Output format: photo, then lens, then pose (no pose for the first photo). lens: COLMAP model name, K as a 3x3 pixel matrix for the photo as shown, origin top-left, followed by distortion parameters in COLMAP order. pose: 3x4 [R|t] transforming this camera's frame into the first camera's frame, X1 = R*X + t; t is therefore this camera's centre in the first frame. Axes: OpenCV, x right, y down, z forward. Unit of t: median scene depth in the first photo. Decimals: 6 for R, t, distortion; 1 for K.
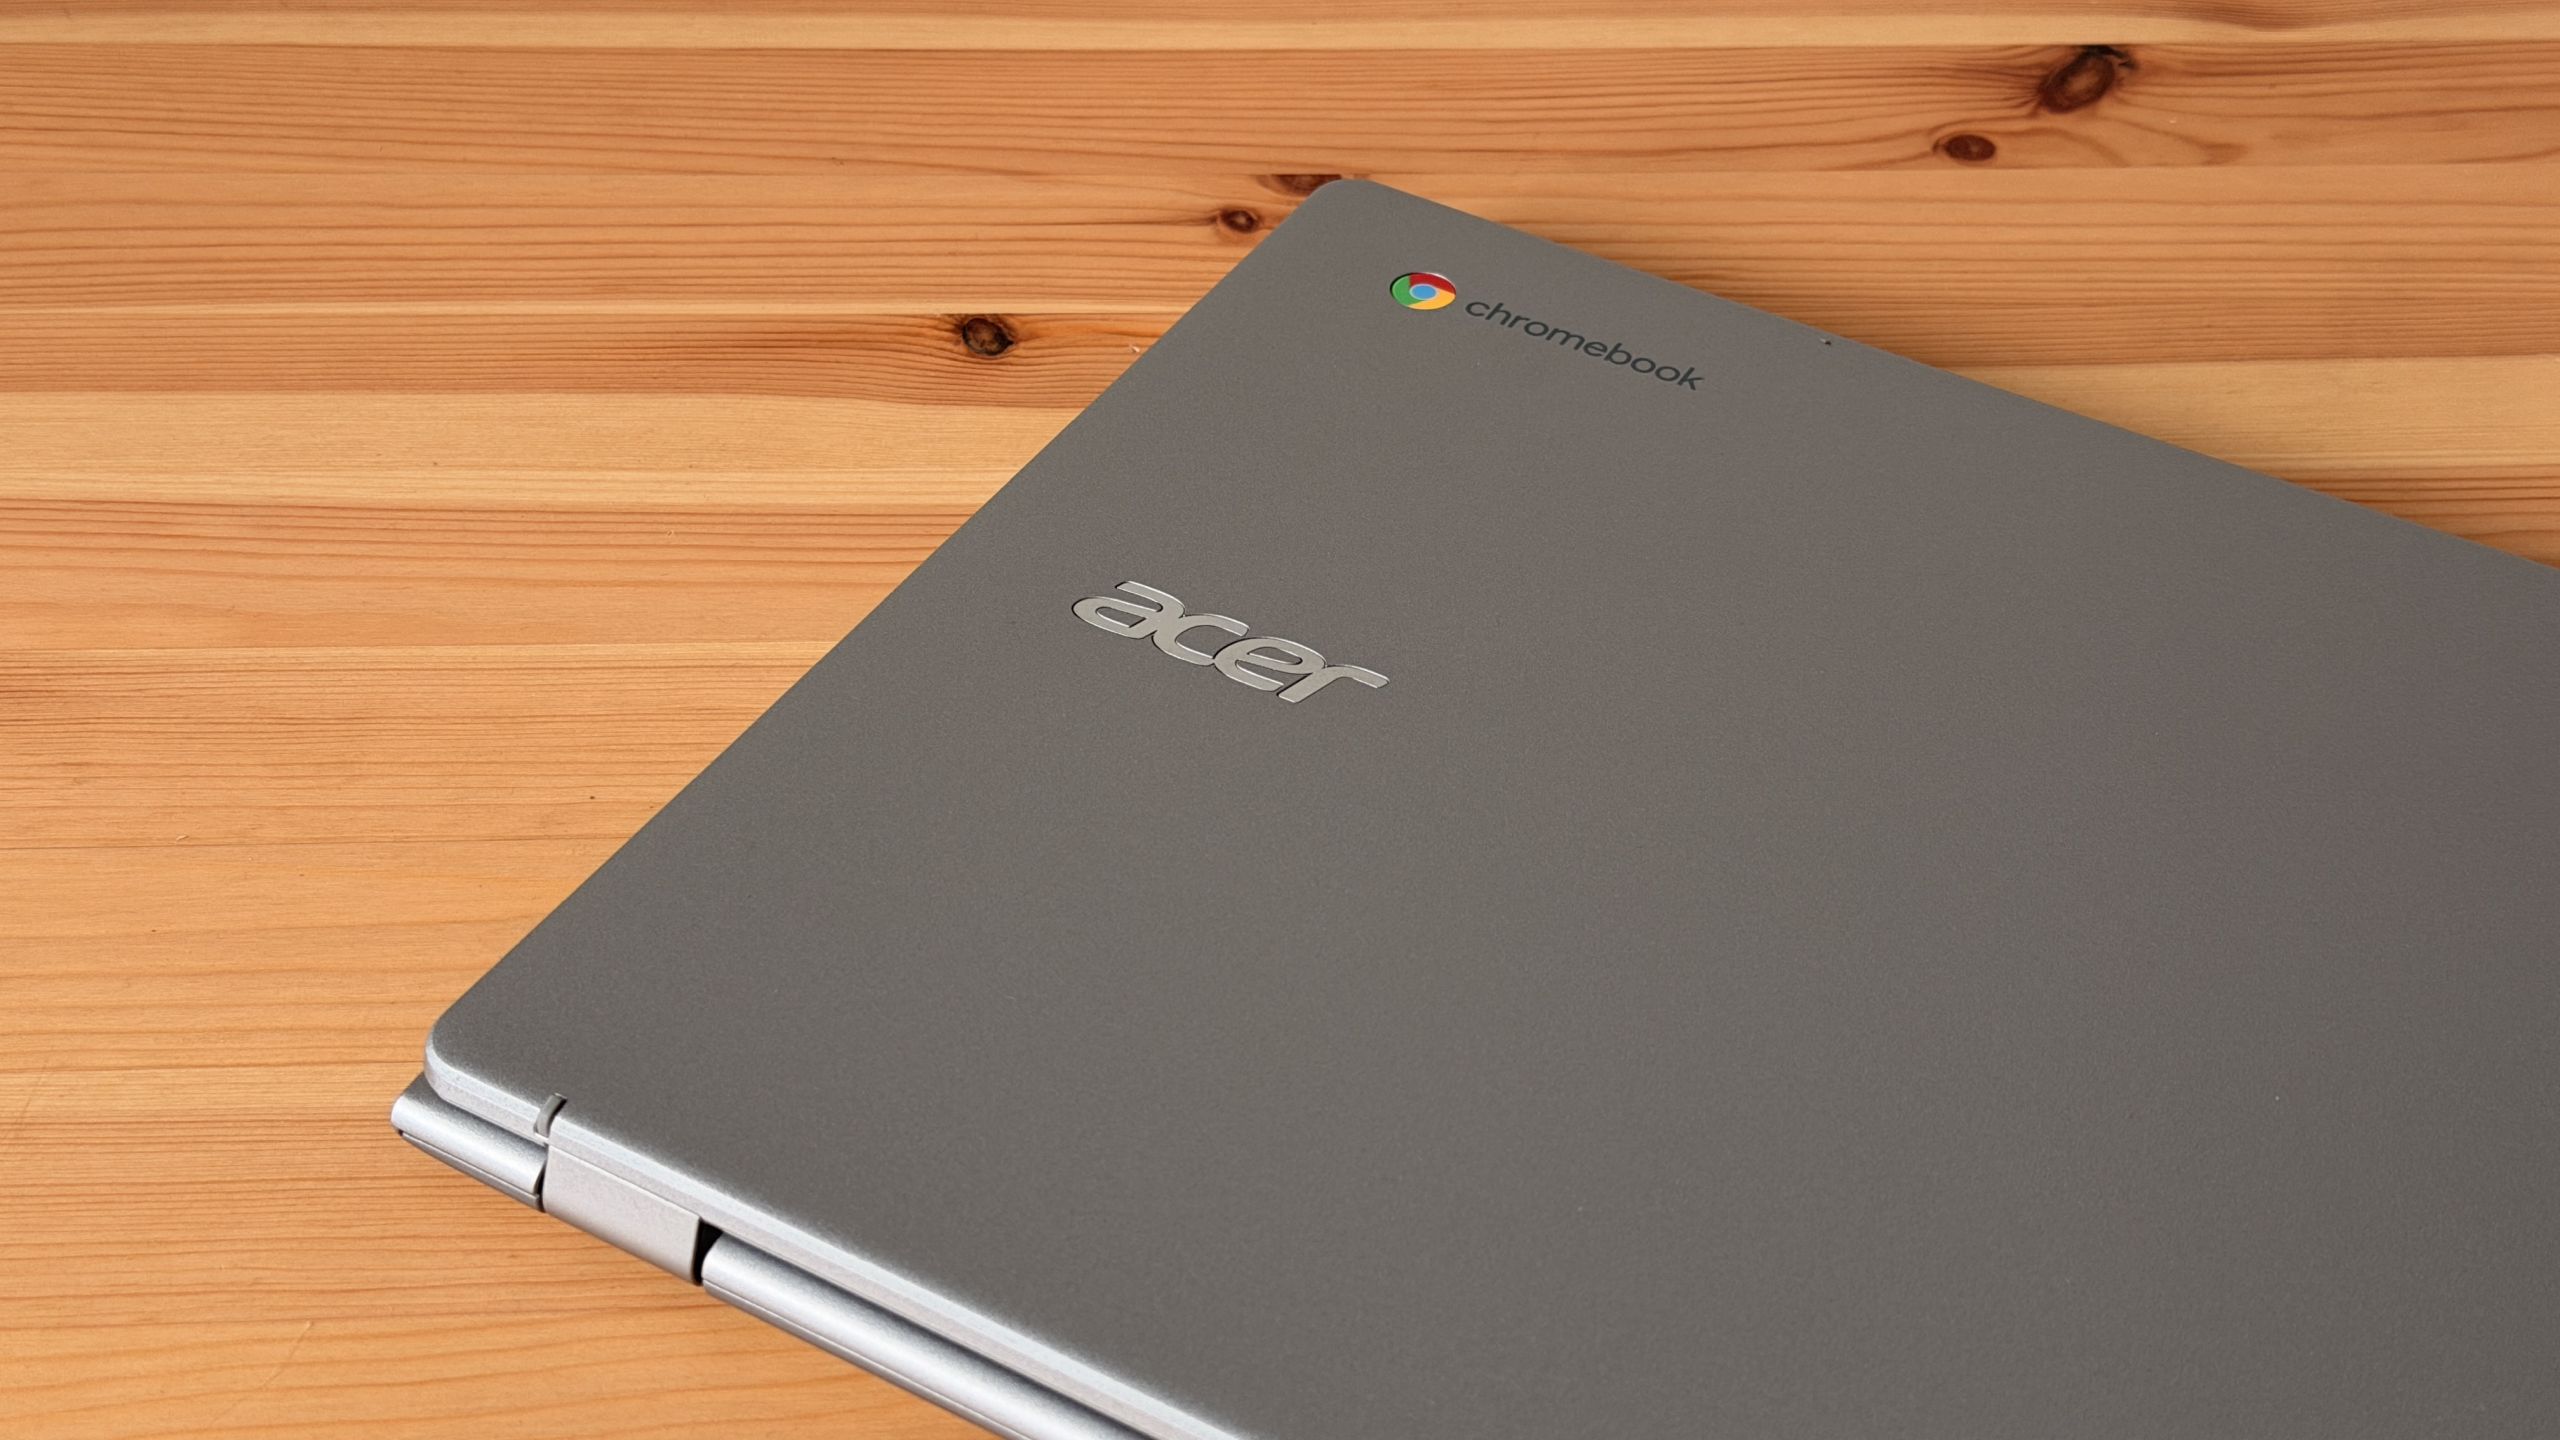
lens RADIAL K [[3492.8, 0, 1273.0], [0, 3492.8, 736.1], [0, 0, 1]] dist [0.090700, 0.000000]
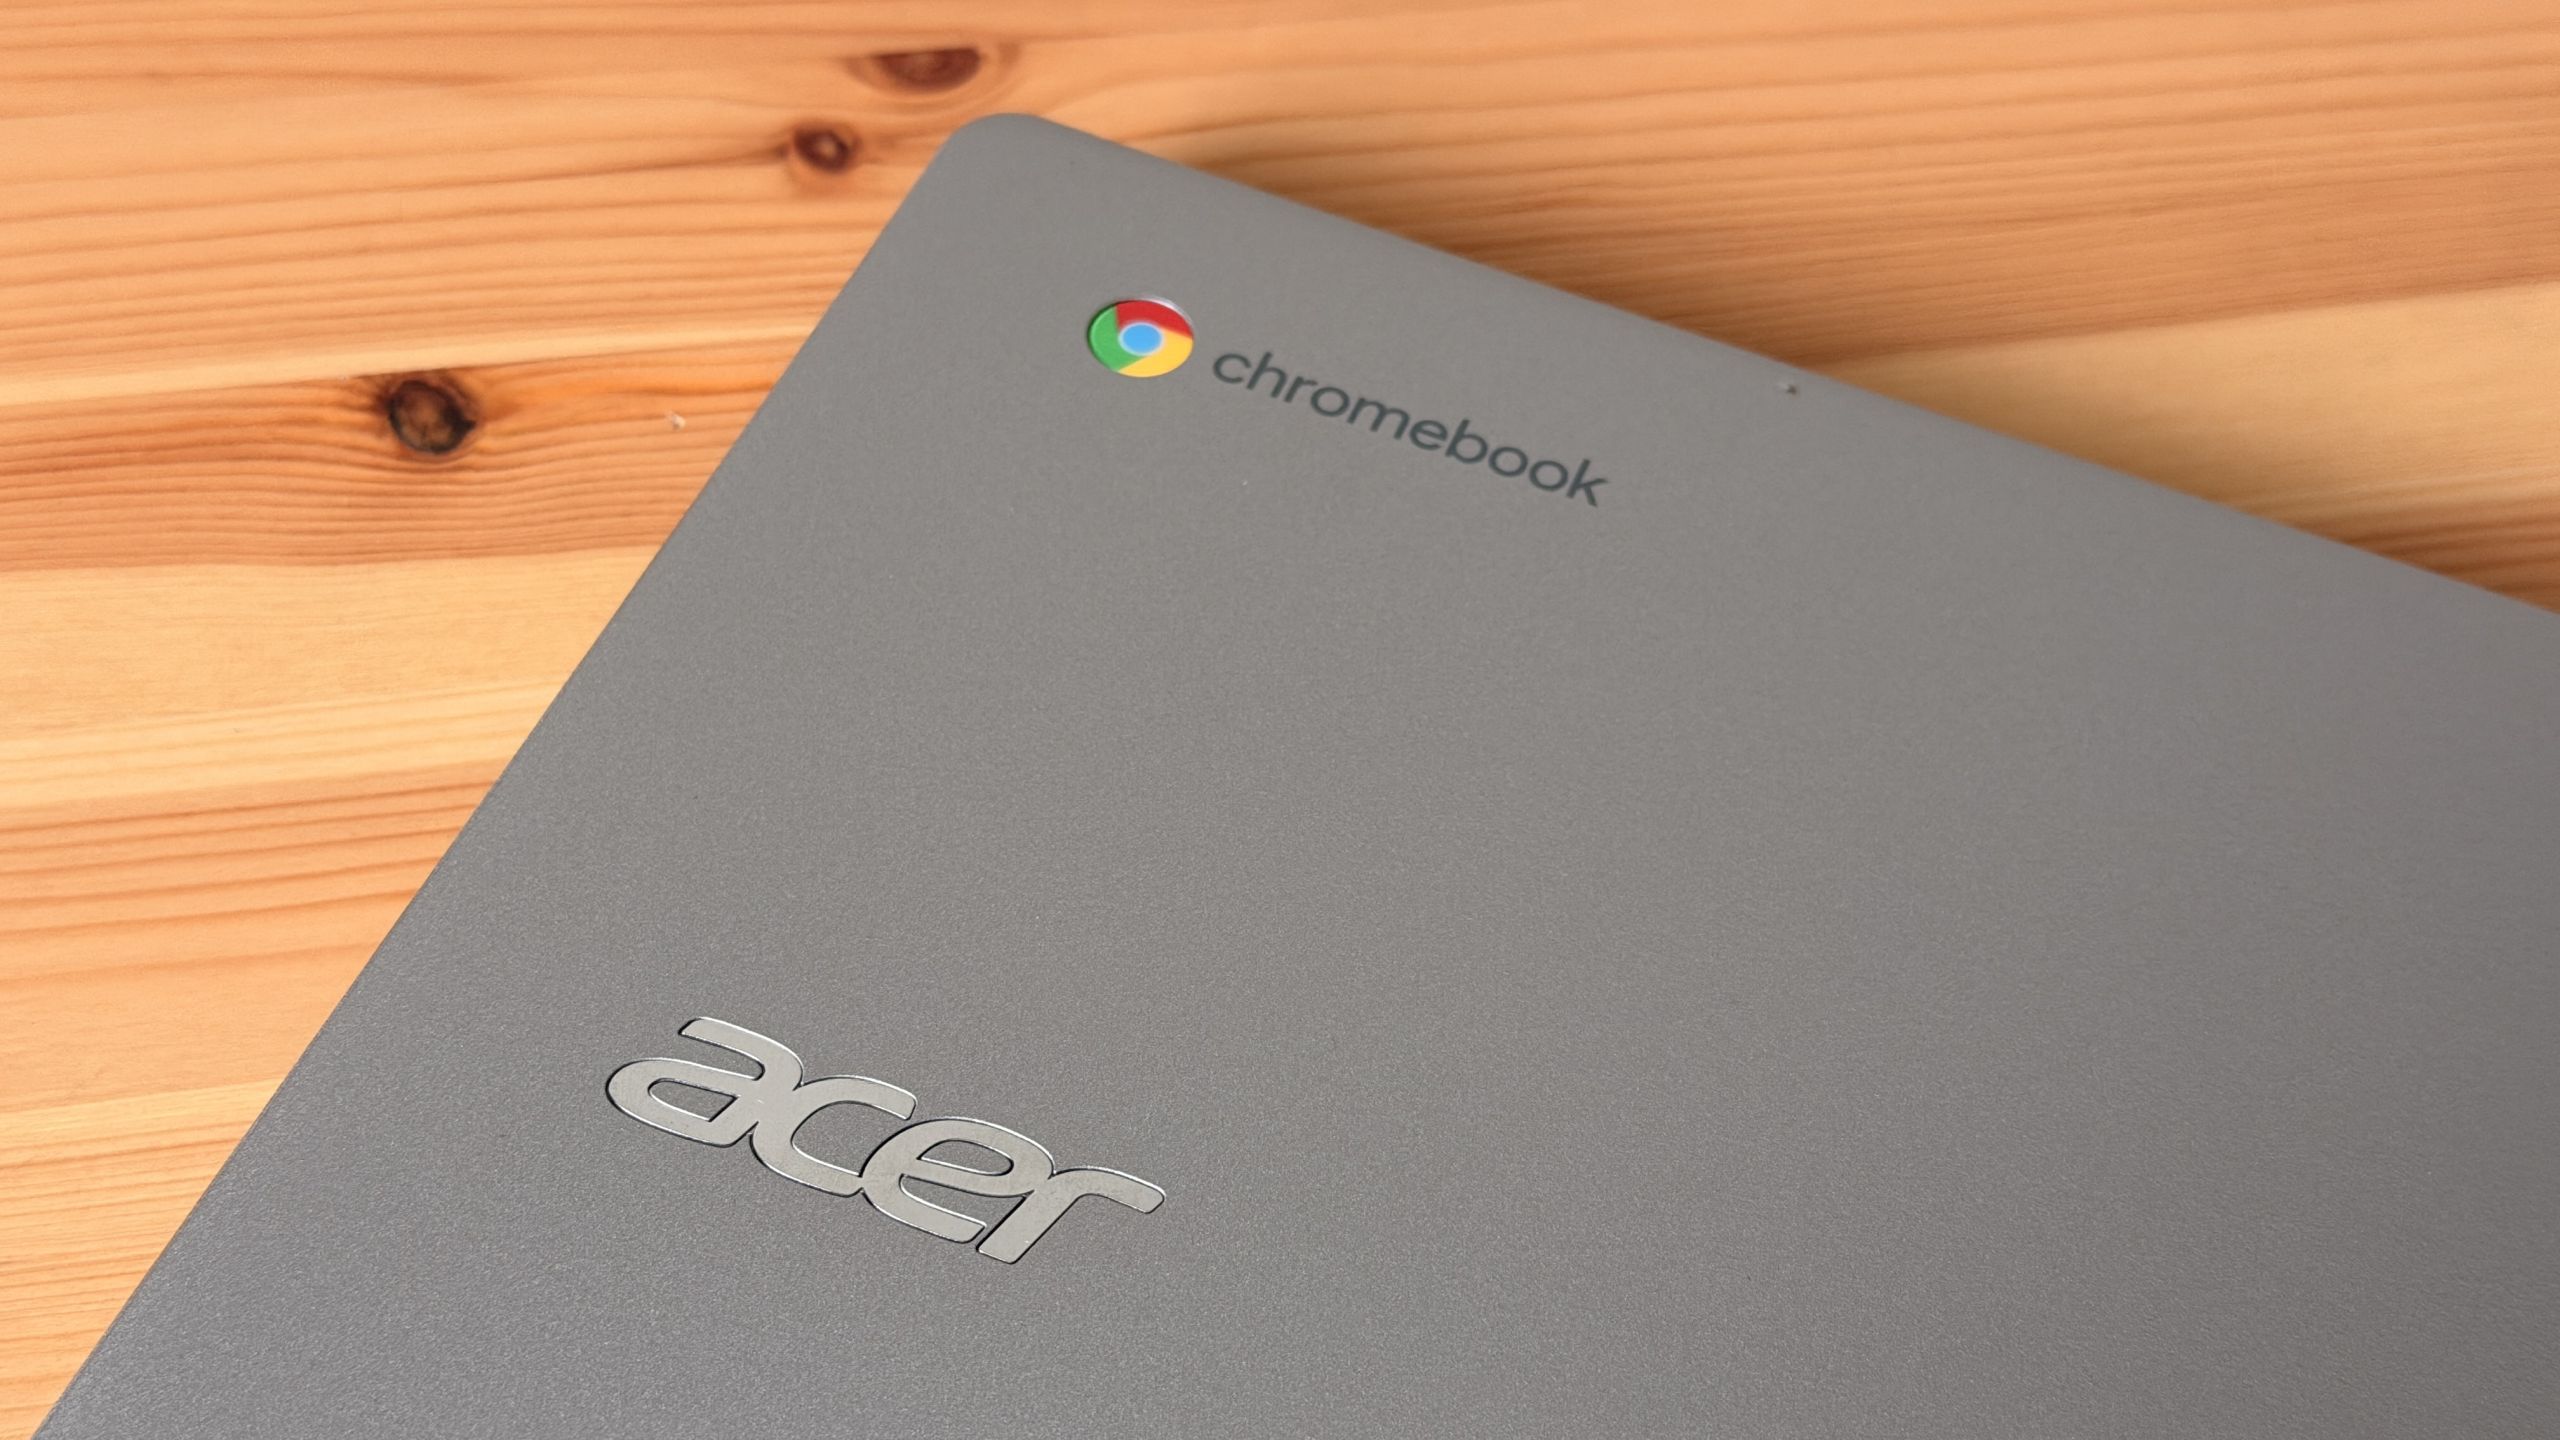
lens RADIAL K [[3492.8, 0, 1289.5], [0, 3492.8, 700.0], [0, 0, 1]] dist [0.090700, 0.000000]
pose [[0.991258, -0.084620, 0.101230, 0.001281], [0.062811, 0.977378, 0.201956, -0.184946], [-0.116030, -0.193832, 0.974149, 0.380301]]
